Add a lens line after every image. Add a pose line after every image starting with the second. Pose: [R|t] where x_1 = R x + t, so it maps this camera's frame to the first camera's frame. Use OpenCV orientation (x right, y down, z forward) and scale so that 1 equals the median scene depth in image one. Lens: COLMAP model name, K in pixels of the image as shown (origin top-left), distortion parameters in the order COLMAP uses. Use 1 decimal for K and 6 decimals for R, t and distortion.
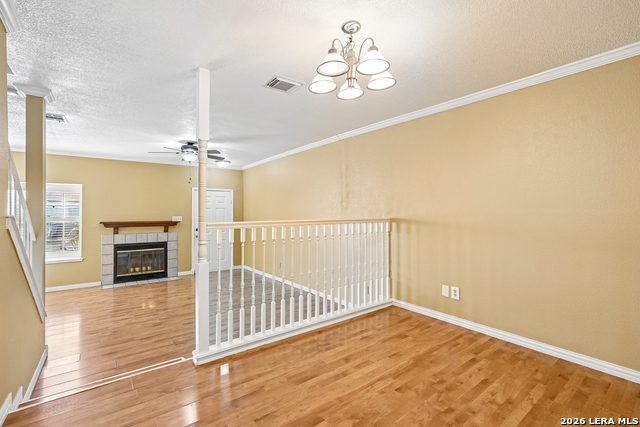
lens RADIAL K [[291.2, 0, 320.5], [0, 291.2, 210.8], [0, 0, 1]] dist [-0.021445, 0.001849]
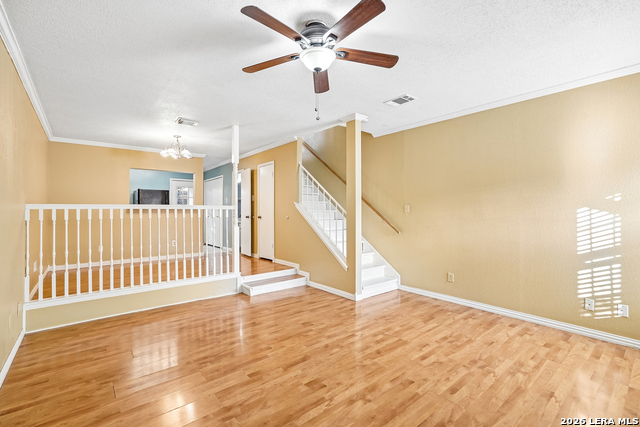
lens RADIAL K [[291.2, 0, 318.5], [0, 291.2, 212.3], [0, 0, 1]] dist [-0.021445, 0.001849]
pose [[-0.999577, 0.004650, -0.028726, -0.341618], [0.004583, 0.999987, 0.002398, 0.036611], [0.028736, 0.002265, -0.999584, 1.102506]]
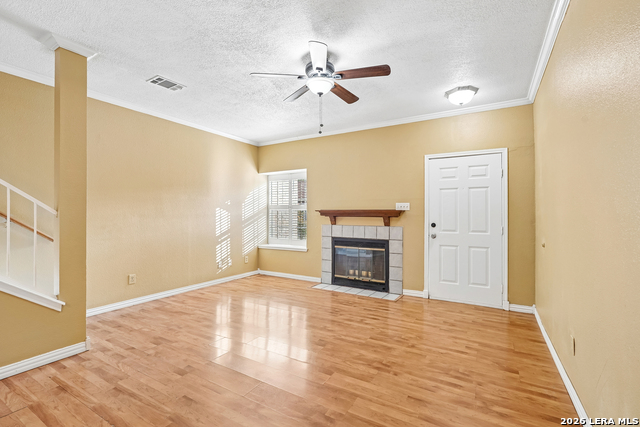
lens RADIAL K [[291.2, 0, 318.5], [0, 291.2, 215.0], [0, 0, 1]] dist [-0.021445, 0.001849]
pose [[0.375853, 0.008881, -0.926637, 0.039768], [-0.004585, 0.999960, 0.007724, 0.044339], [0.926668, 0.001346, 0.375879, 0.611146]]
